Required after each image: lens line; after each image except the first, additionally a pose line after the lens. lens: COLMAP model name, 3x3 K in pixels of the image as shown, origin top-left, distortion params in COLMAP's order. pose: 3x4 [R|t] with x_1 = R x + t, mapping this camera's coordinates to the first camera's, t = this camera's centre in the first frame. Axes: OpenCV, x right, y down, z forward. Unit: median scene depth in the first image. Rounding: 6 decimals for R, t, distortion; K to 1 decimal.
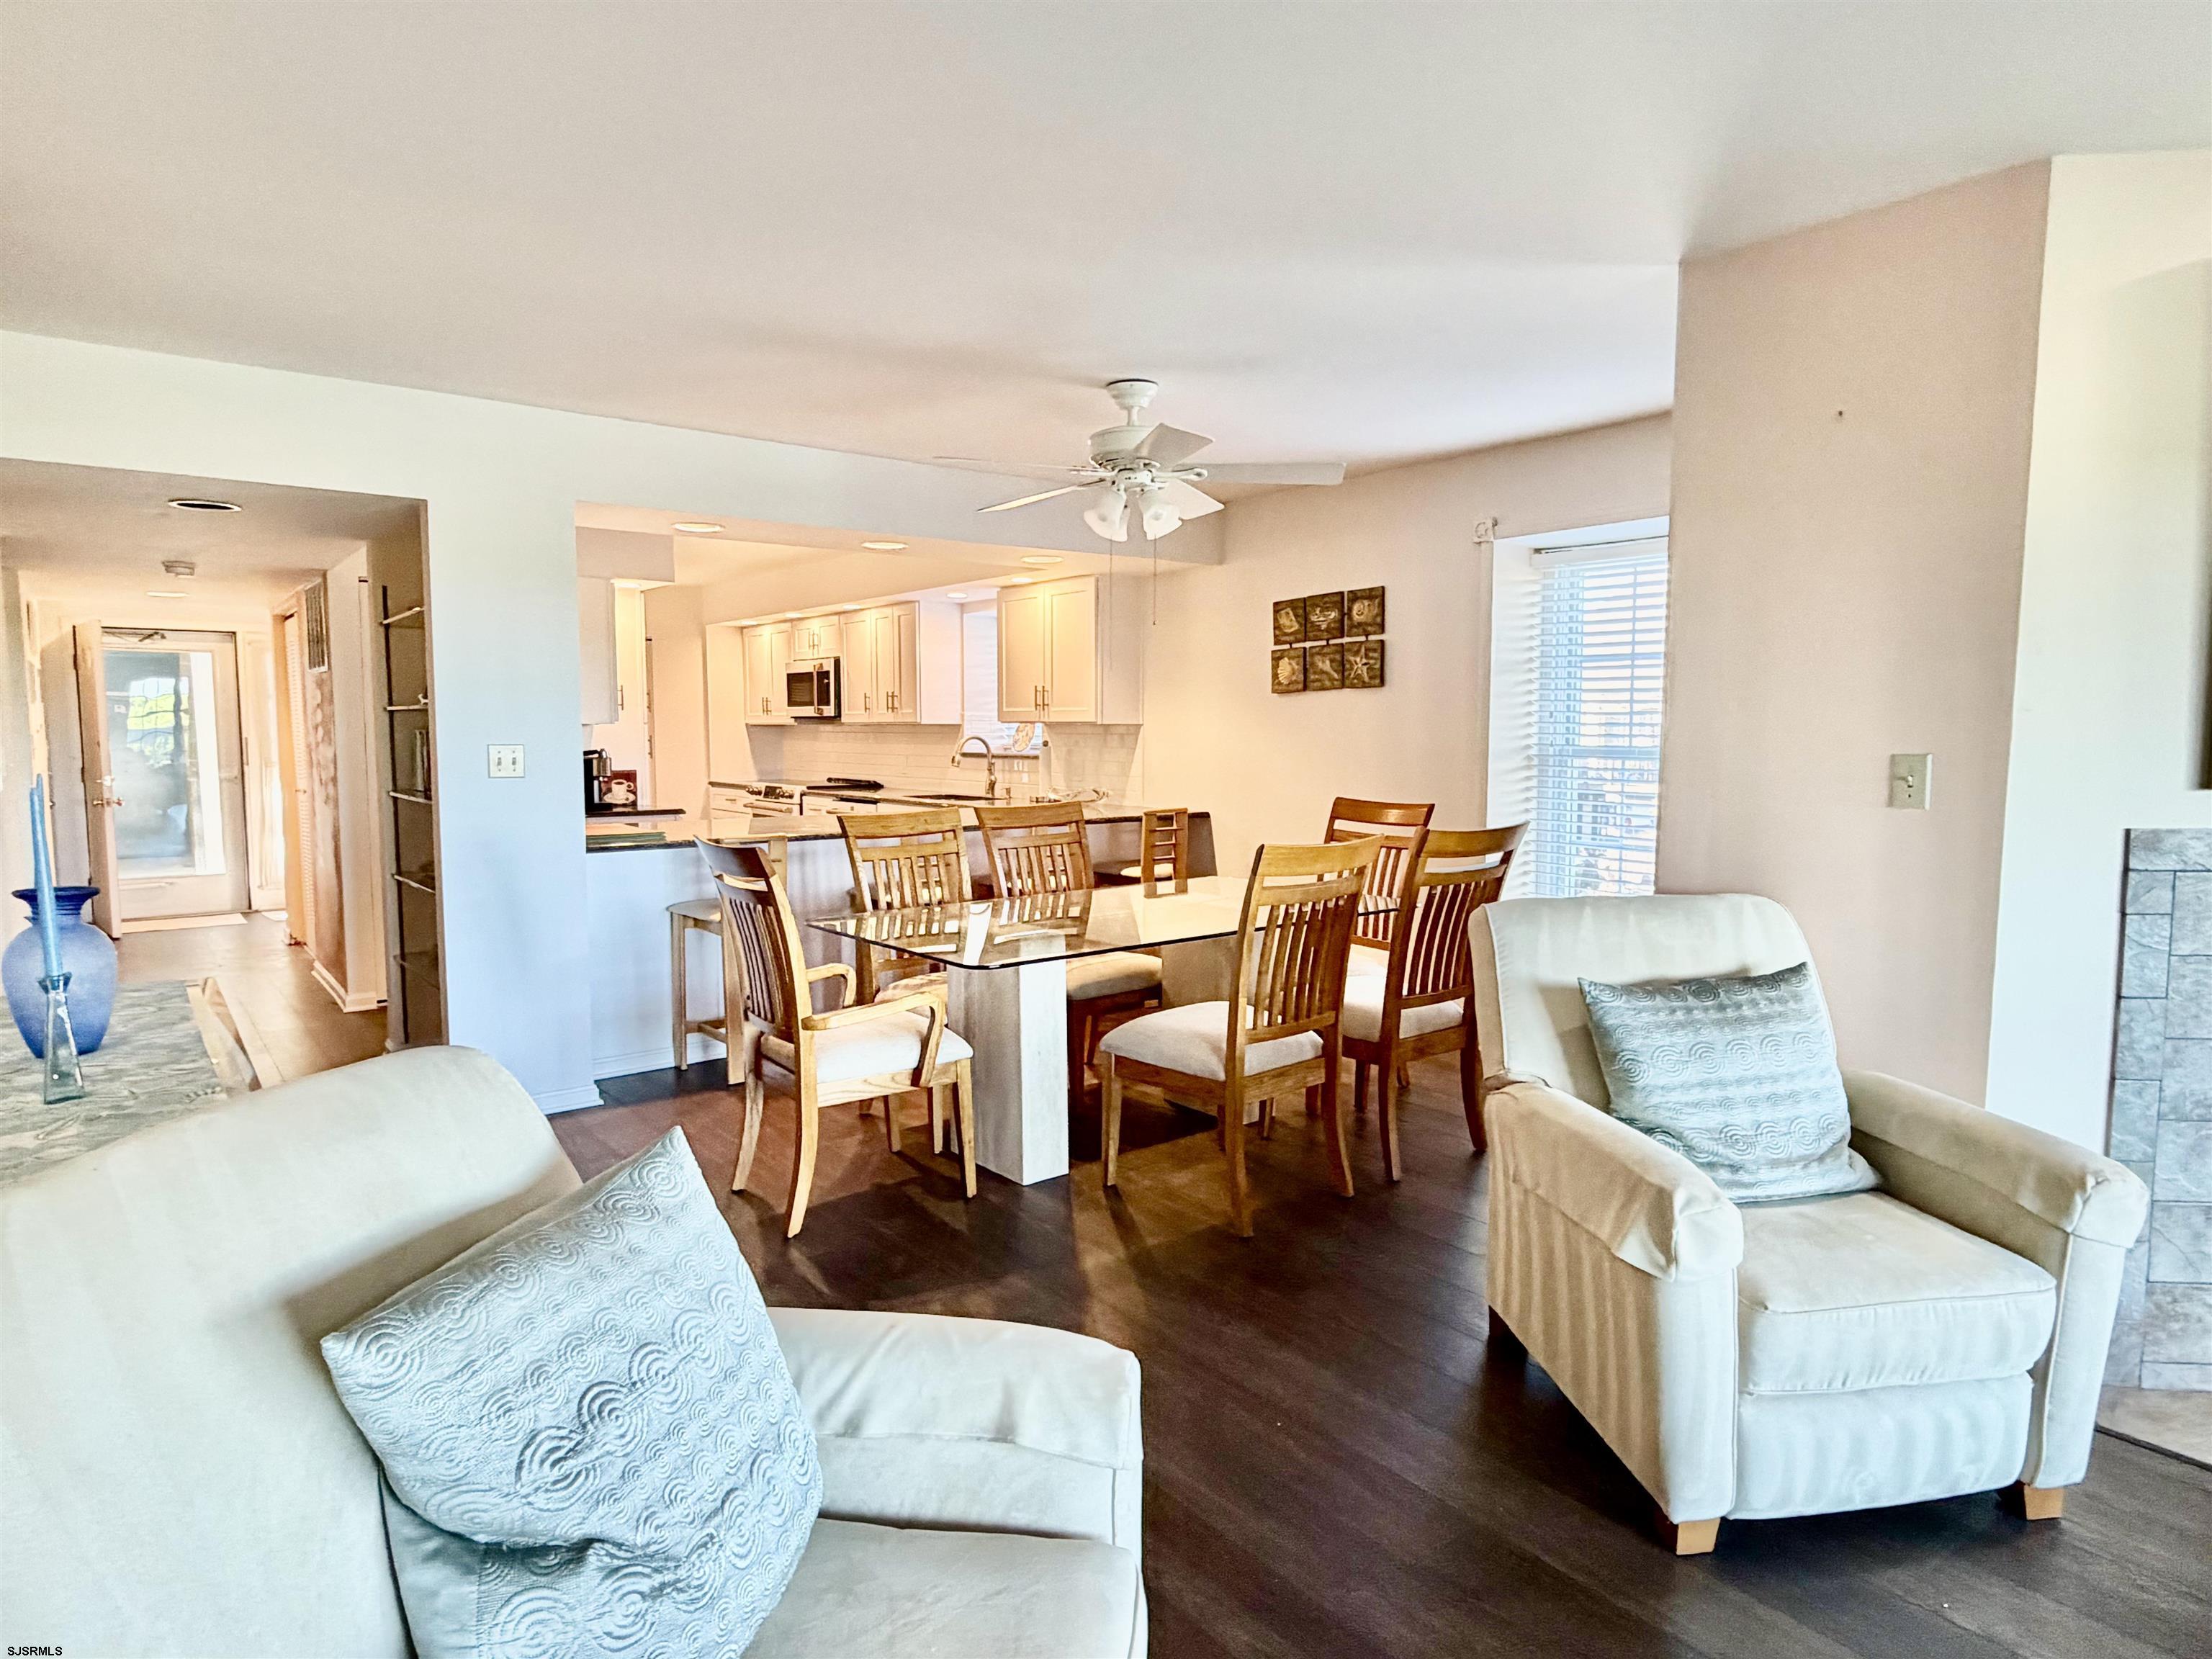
lens RADIAL K [[1280.2, 0, 1107.0], [0, 1280.2, 833.3], [0, 0, 1]] dist [-0.002979, -0.000854]
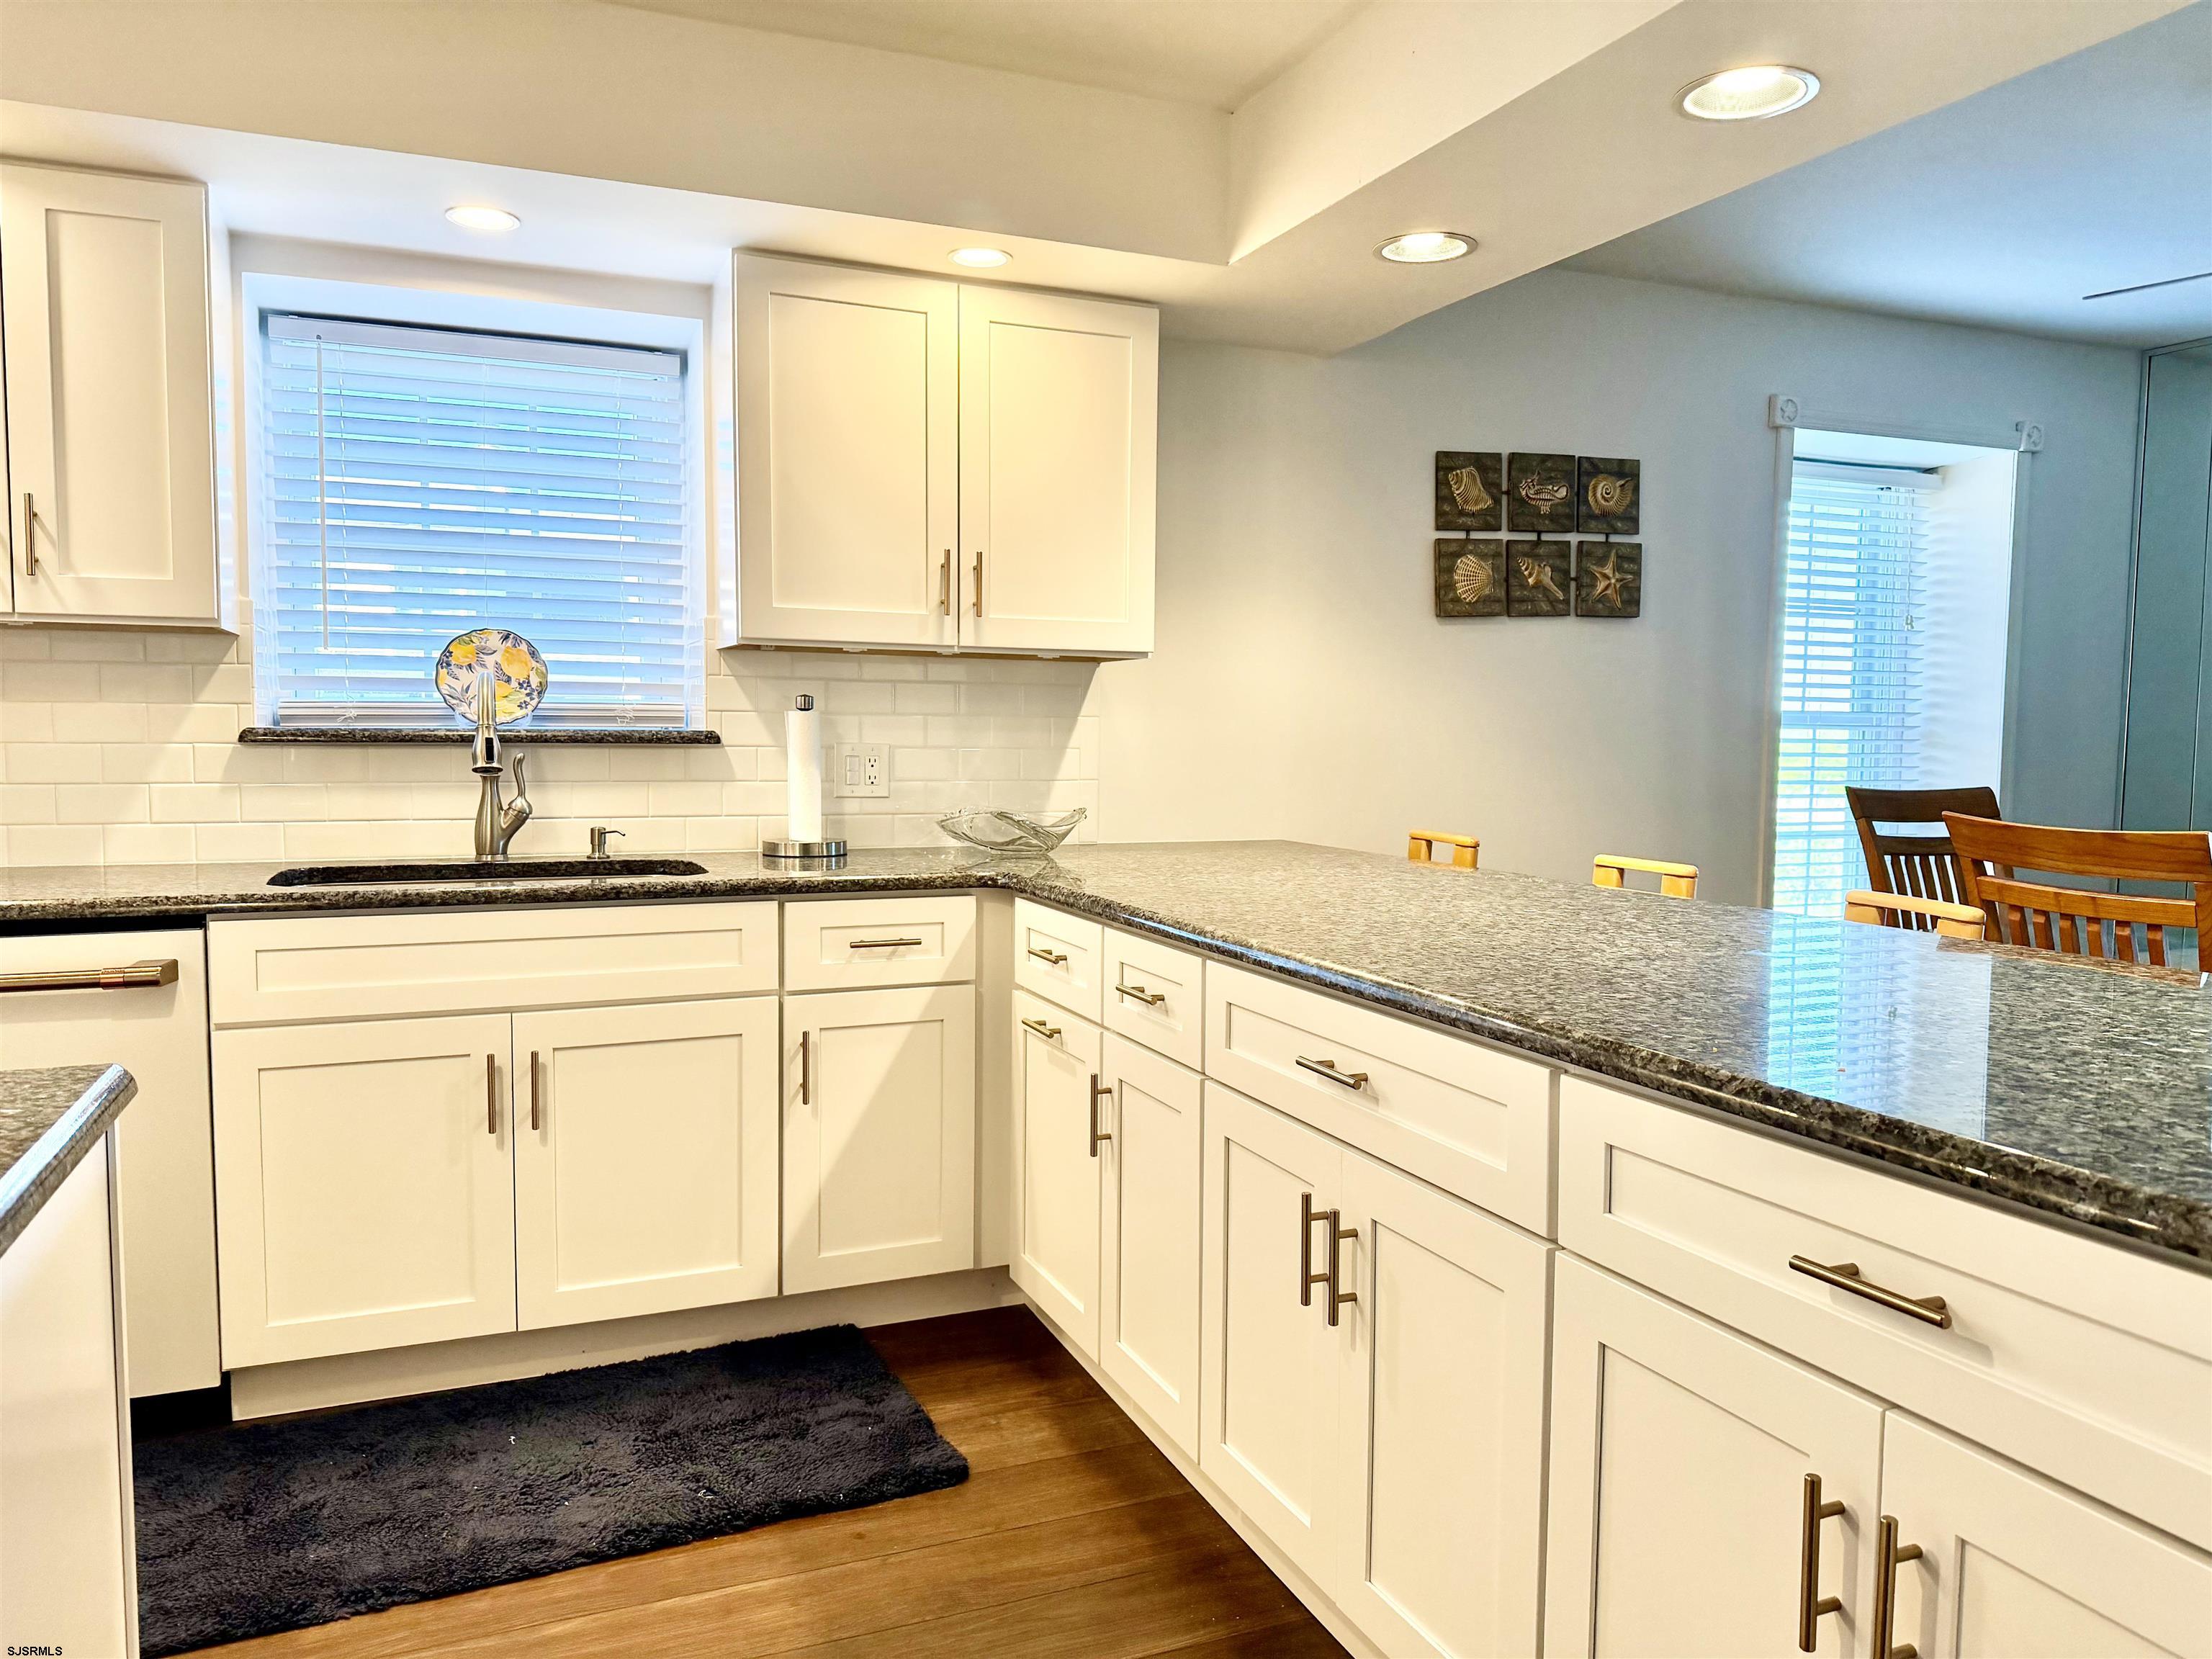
lens RADIAL K [[1558.1, 0, 1116.6], [0, 1558.1, 841.6], [0, 0, 1]] dist [0.115739, -0.167658]
pose [[0.264937, -0.070488, 0.961686, -0.580541], [0.070004, 0.996099, 0.053725, -0.058460], [-0.961721, 0.053089, 0.268838, 0.966784]]
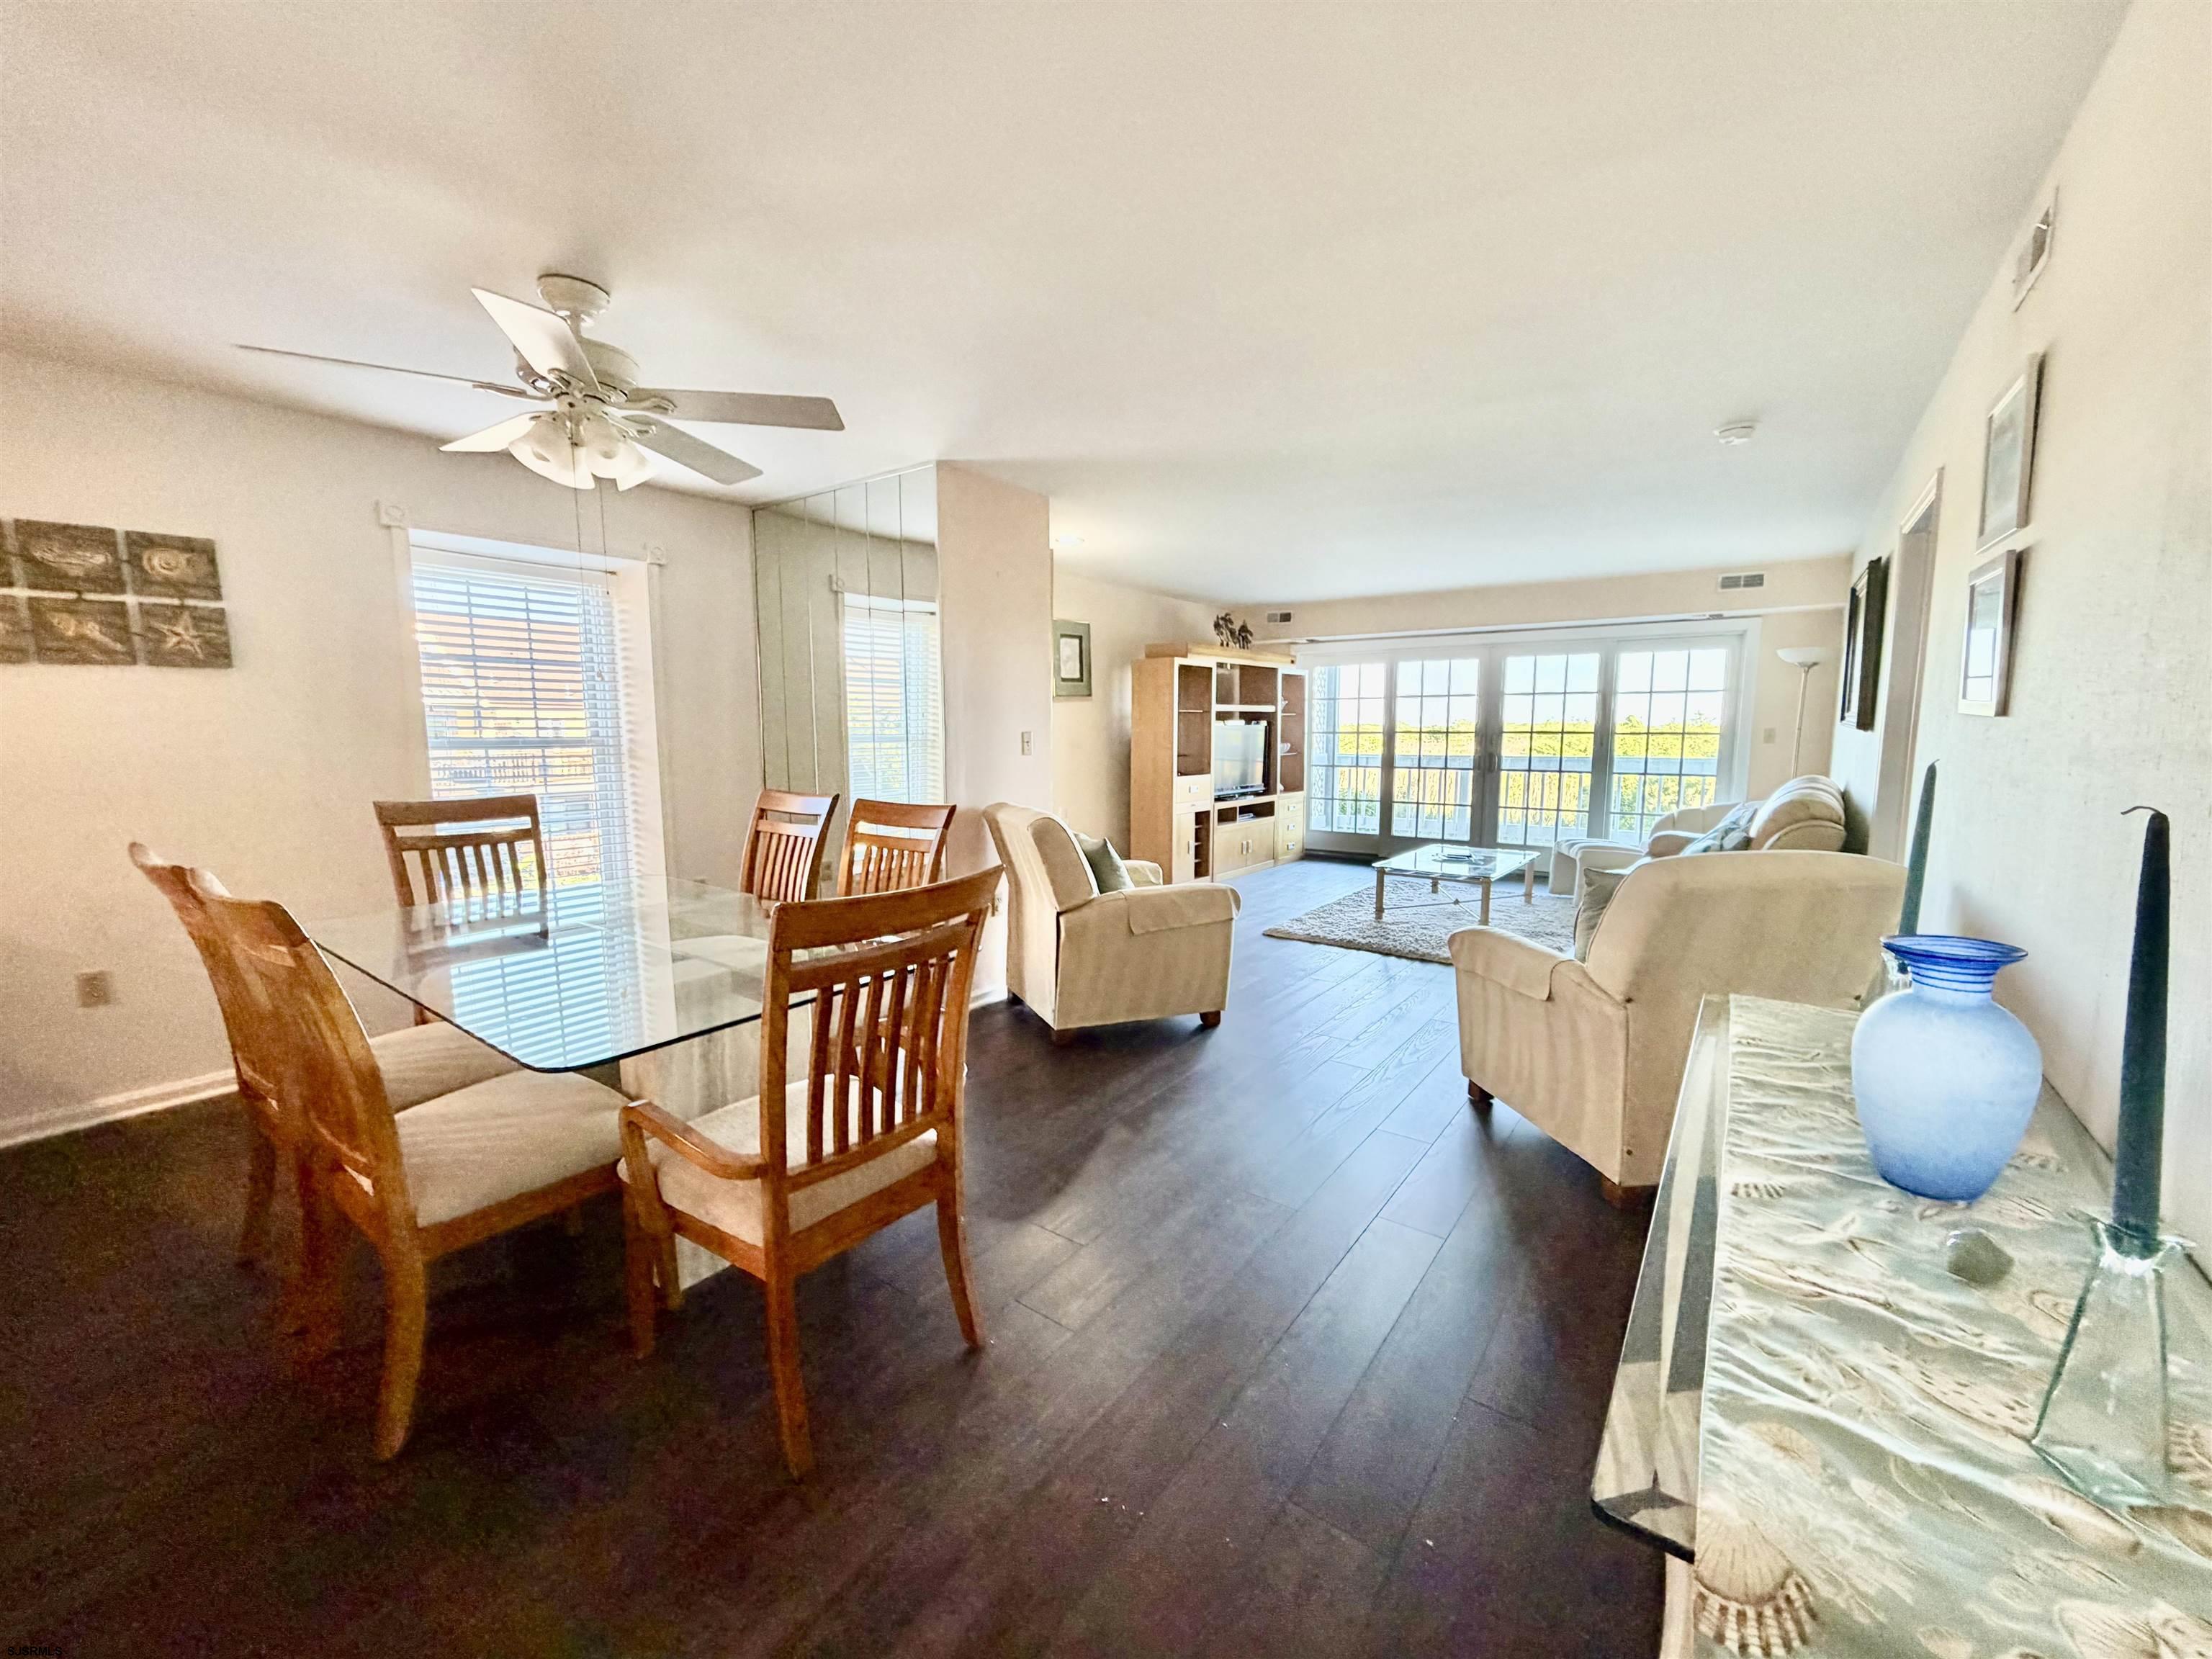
lens RADIAL K [[881.7, 0, 1102.0], [0, 881.7, 833.1], [0, 0, 1]] dist [0.001679, -0.000114]
pose [[-0.260396, -0.113738, 0.958779, -0.433698], [0.083428, 0.986672, 0.139705, -0.041229], [-0.961891, 0.116368, -0.247437, 0.578936]]
